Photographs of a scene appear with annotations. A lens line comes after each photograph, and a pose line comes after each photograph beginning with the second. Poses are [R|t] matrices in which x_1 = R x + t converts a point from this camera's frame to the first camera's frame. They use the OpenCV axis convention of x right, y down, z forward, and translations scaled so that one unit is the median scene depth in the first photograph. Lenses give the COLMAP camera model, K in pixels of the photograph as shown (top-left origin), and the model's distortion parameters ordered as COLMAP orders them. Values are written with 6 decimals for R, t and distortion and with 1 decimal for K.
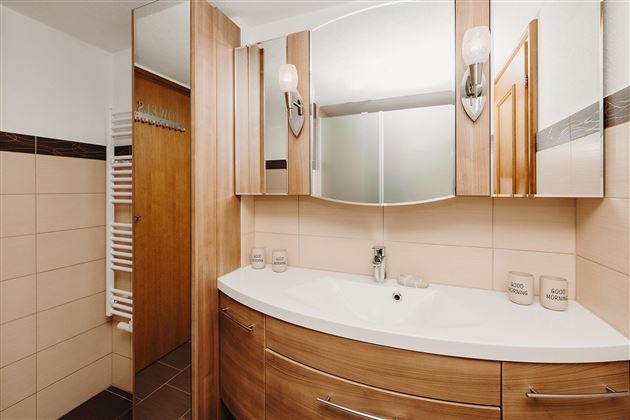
lens RADIAL K [[269.0, 0, 301.5], [0, 269.0, 207.7], [0, 0, 1]] dist [-0.000030, -0.000018]
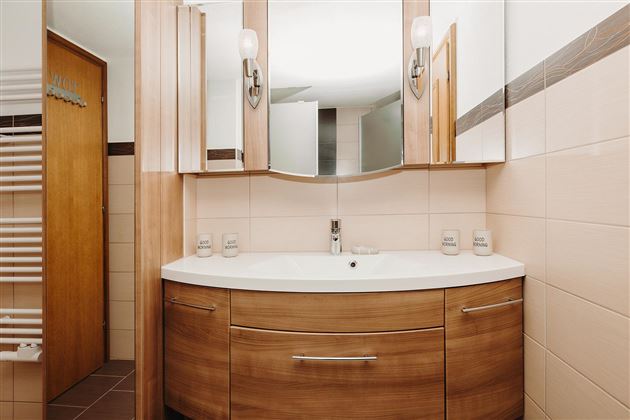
lens RADIAL K [[285.4, 0, 317.9], [0, 285.4, 207.2], [0, 0, 1]] dist [-0.002476, -0.000292]
pose [[0.959022, -0.030178, 0.281719, -0.091814], [0.025326, 0.999462, 0.020849, 0.072423], [-0.282197, -0.012860, 0.959270, -0.051507]]
